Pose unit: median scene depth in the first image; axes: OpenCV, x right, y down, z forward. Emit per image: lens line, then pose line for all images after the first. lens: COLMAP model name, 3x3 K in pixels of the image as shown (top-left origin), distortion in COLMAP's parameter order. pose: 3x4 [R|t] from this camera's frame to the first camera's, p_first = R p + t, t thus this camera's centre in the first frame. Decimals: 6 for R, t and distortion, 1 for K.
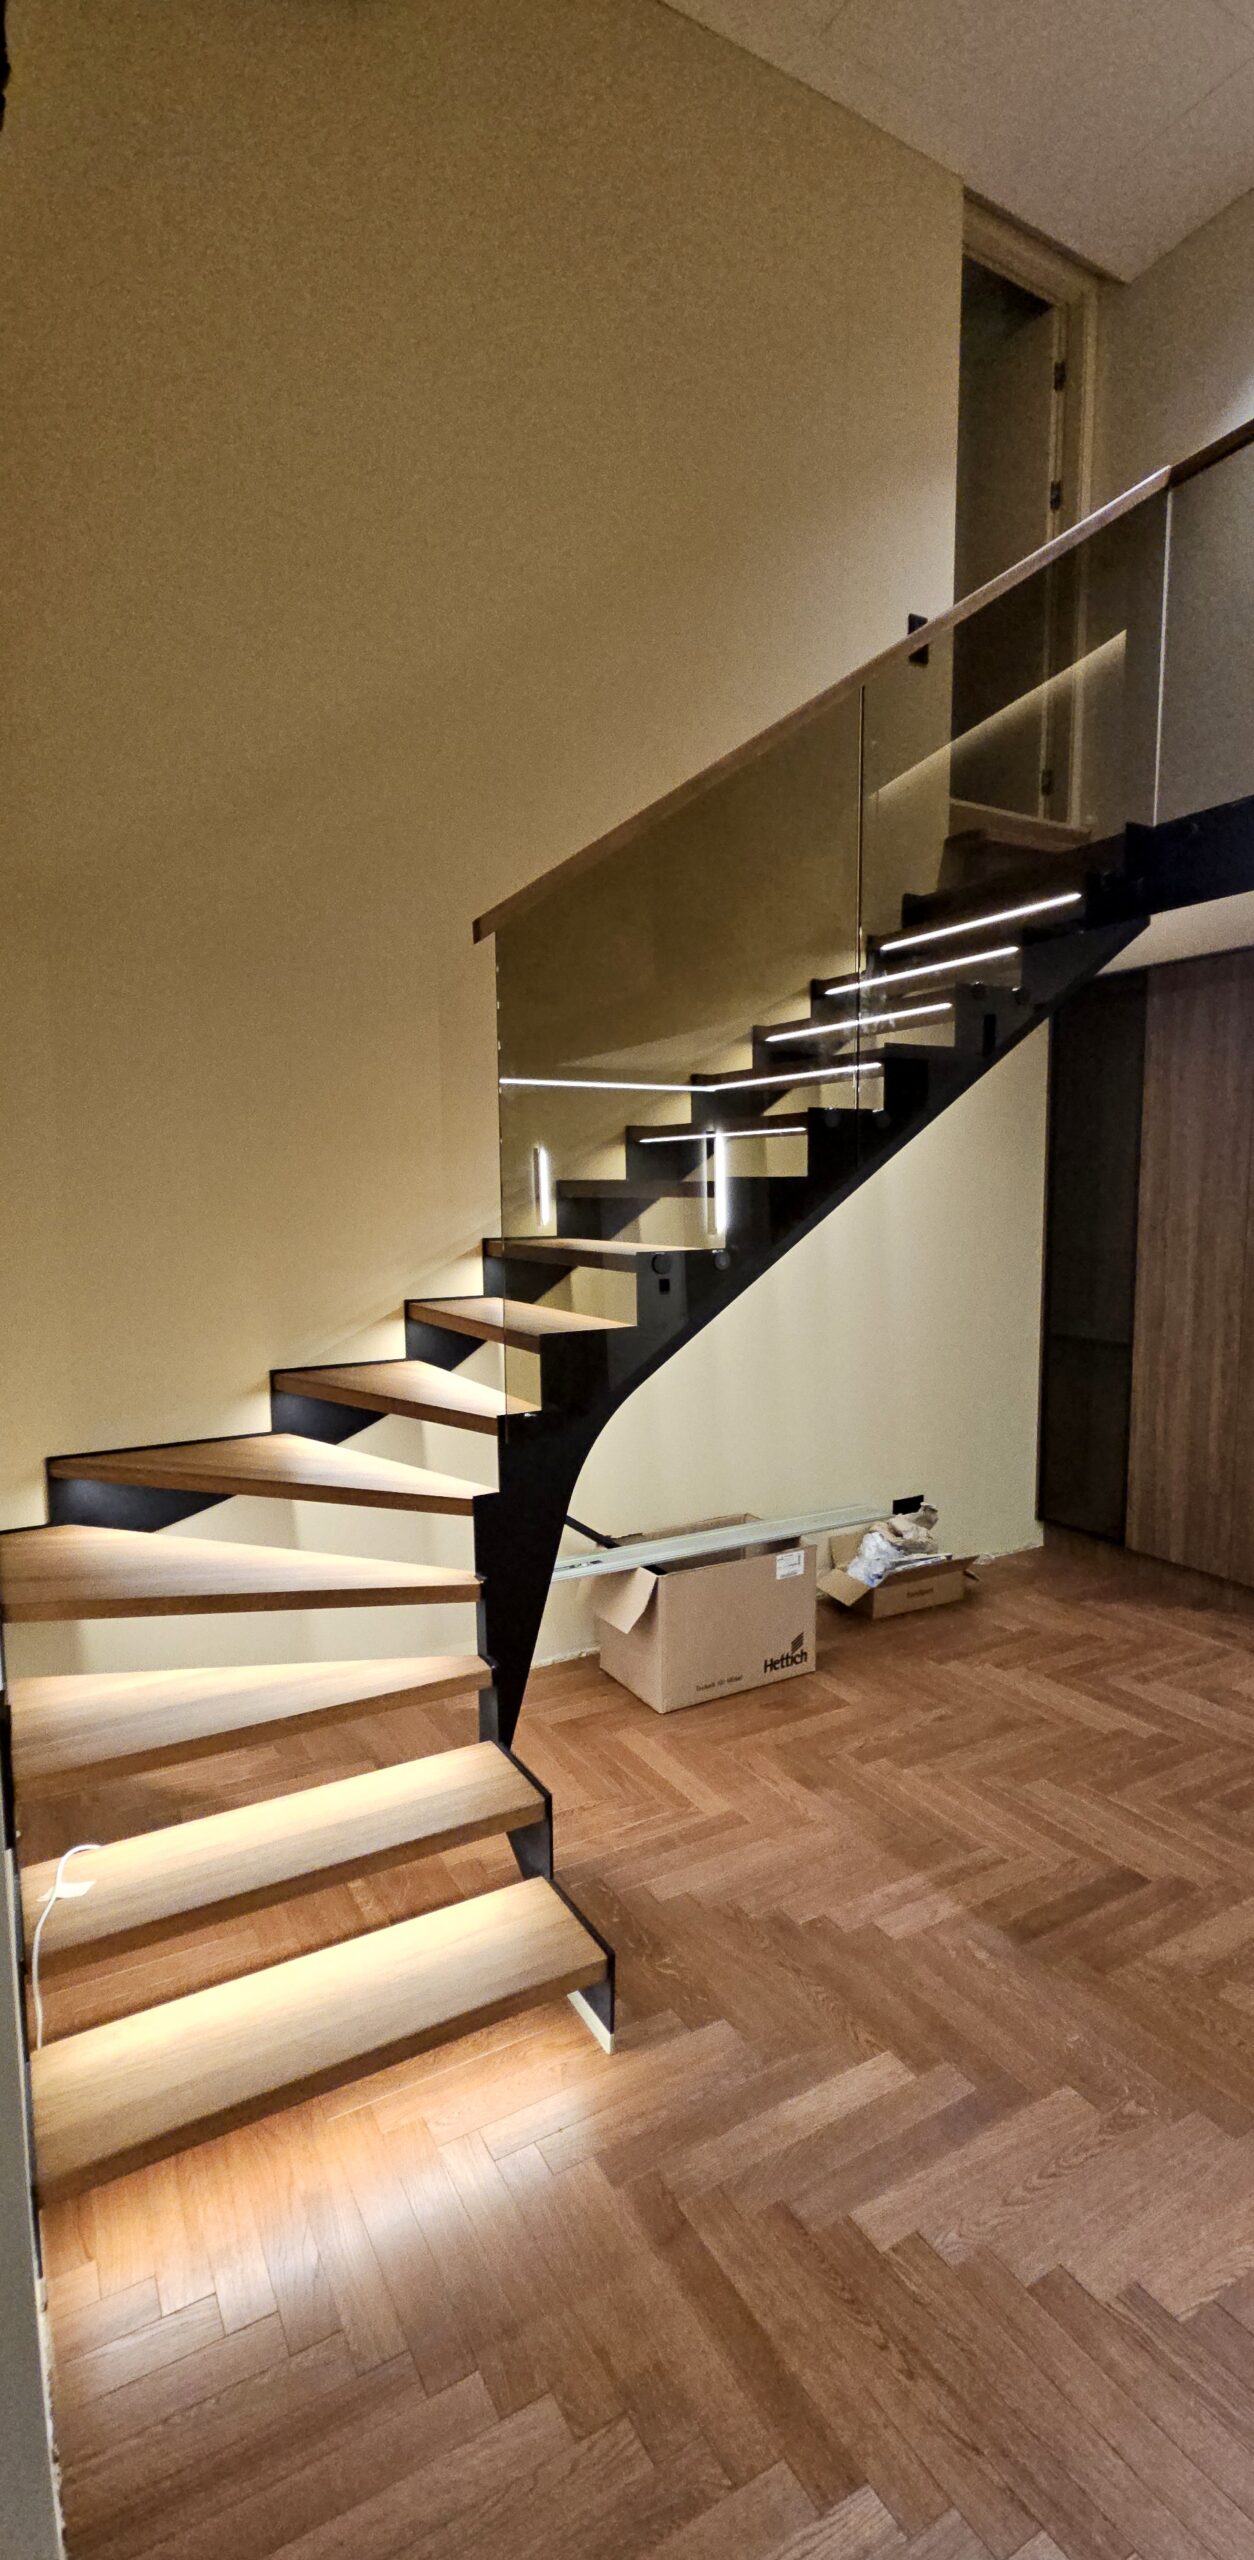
lens RADIAL K [[1151.9, 0, 627.0], [0, 1151.9, 1280.0], [0, 0, 1]] dist [0.073371, 0.000015]
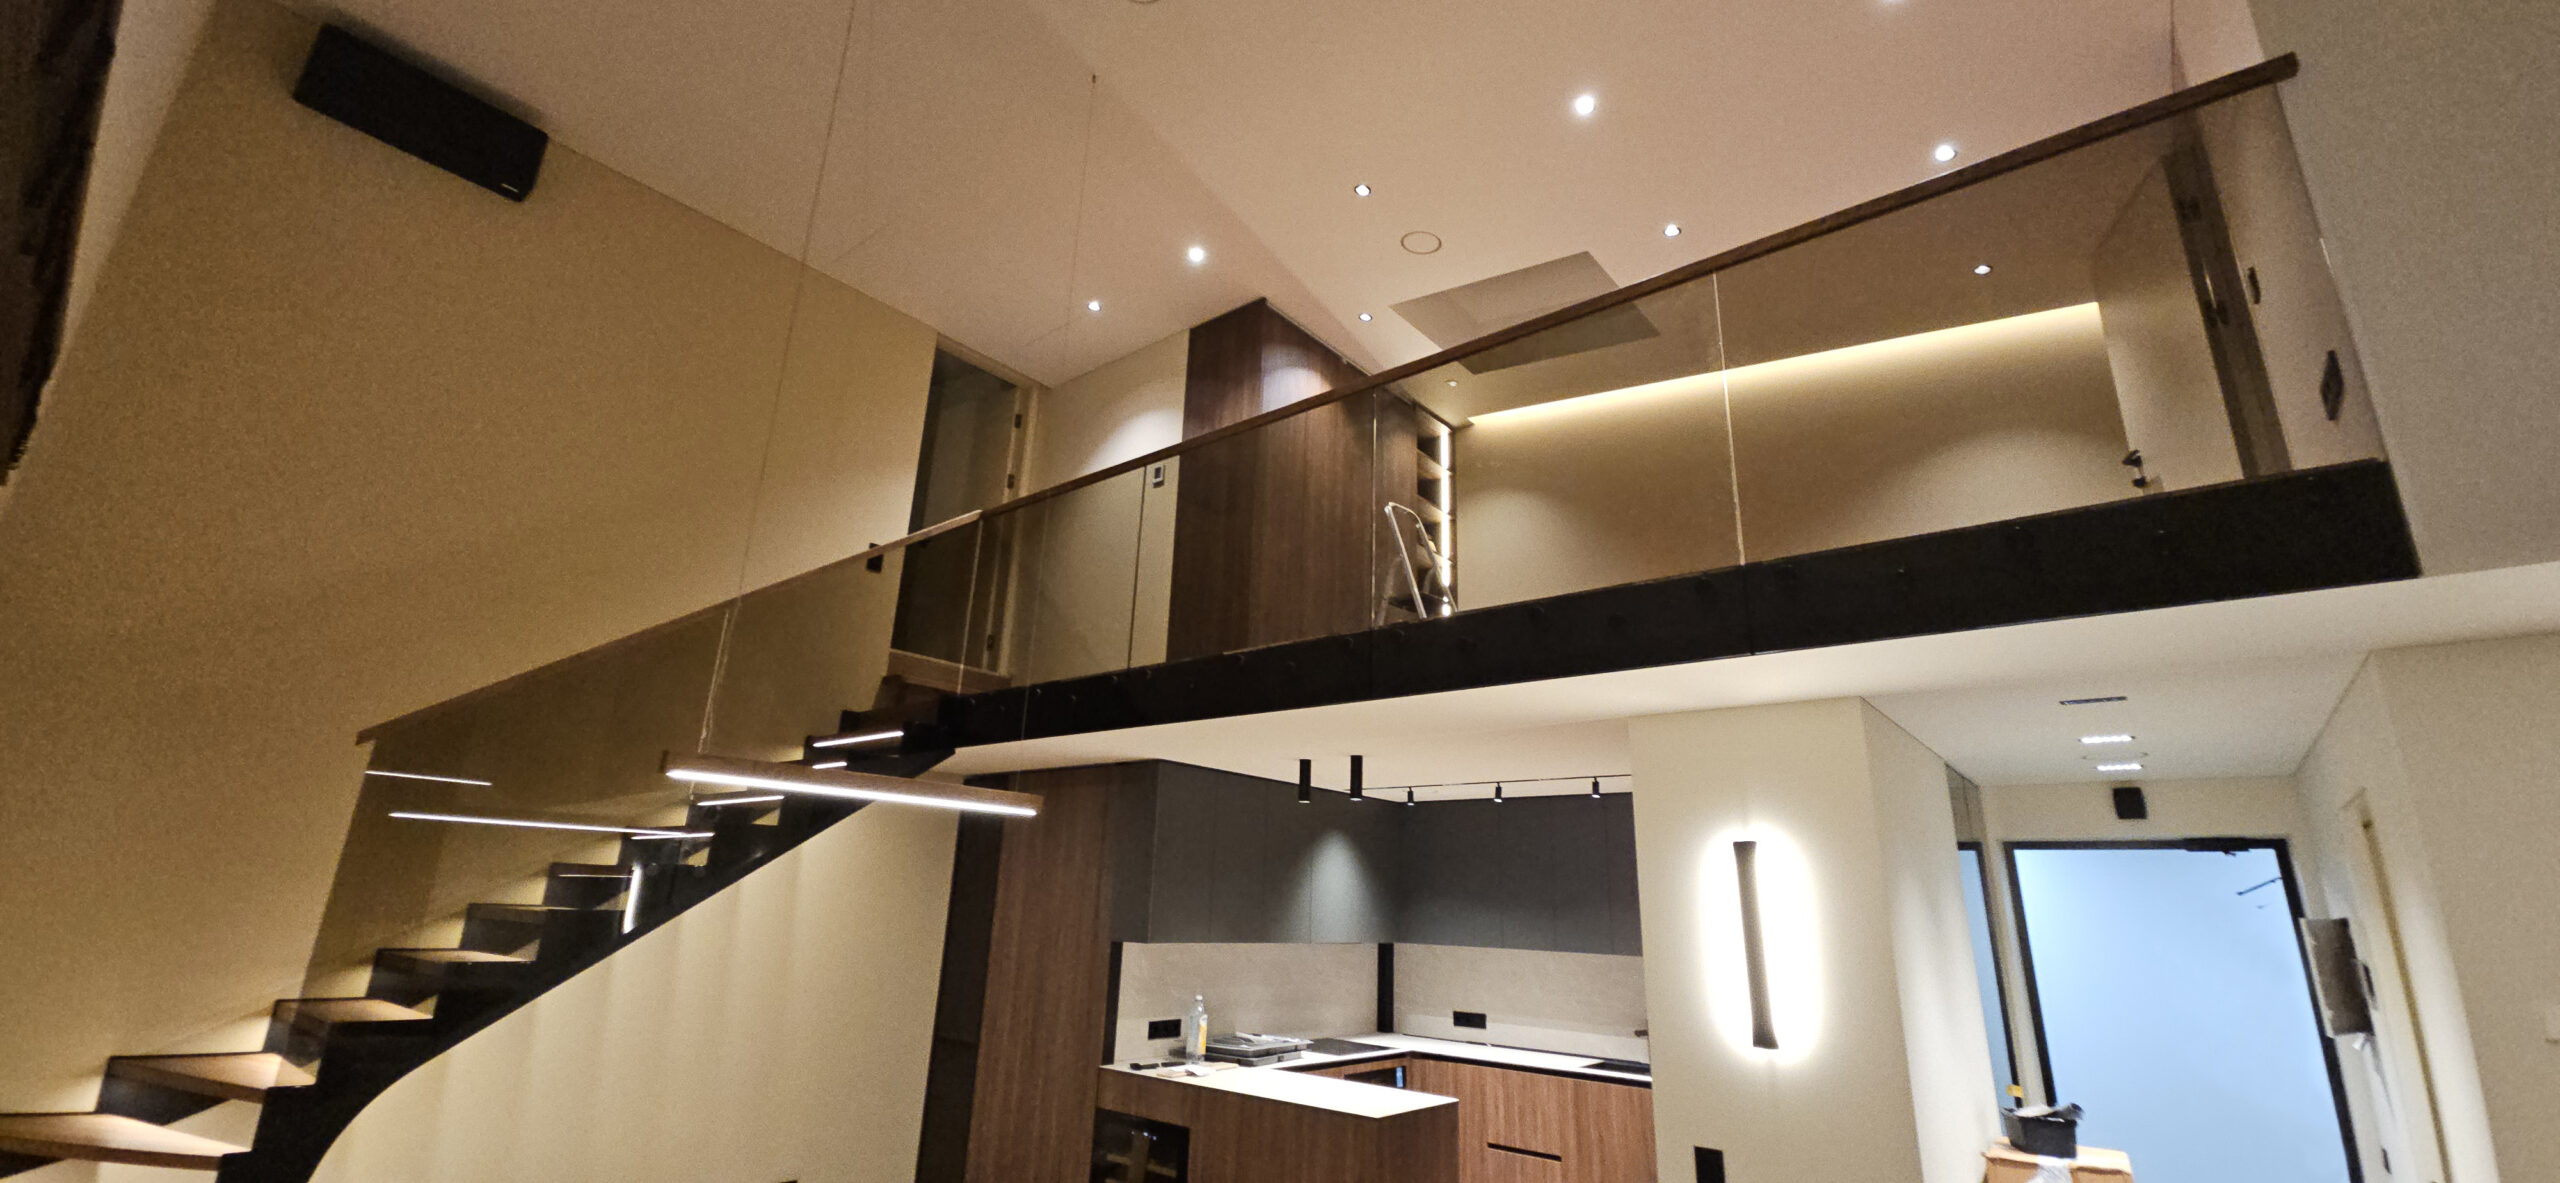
lens RADIAL K [[1047.4, 0, 1280.0], [0, 1047.4, 591.5], [0, 0, 1]] dist [0.000200, -0.008359]
pose [[0.933134, 0.137741, 0.332098, 0.296635], [-0.008864, 0.932234, -0.361746, 0.001274], [-0.359421, 0.334614, 0.871120, -0.392489]]
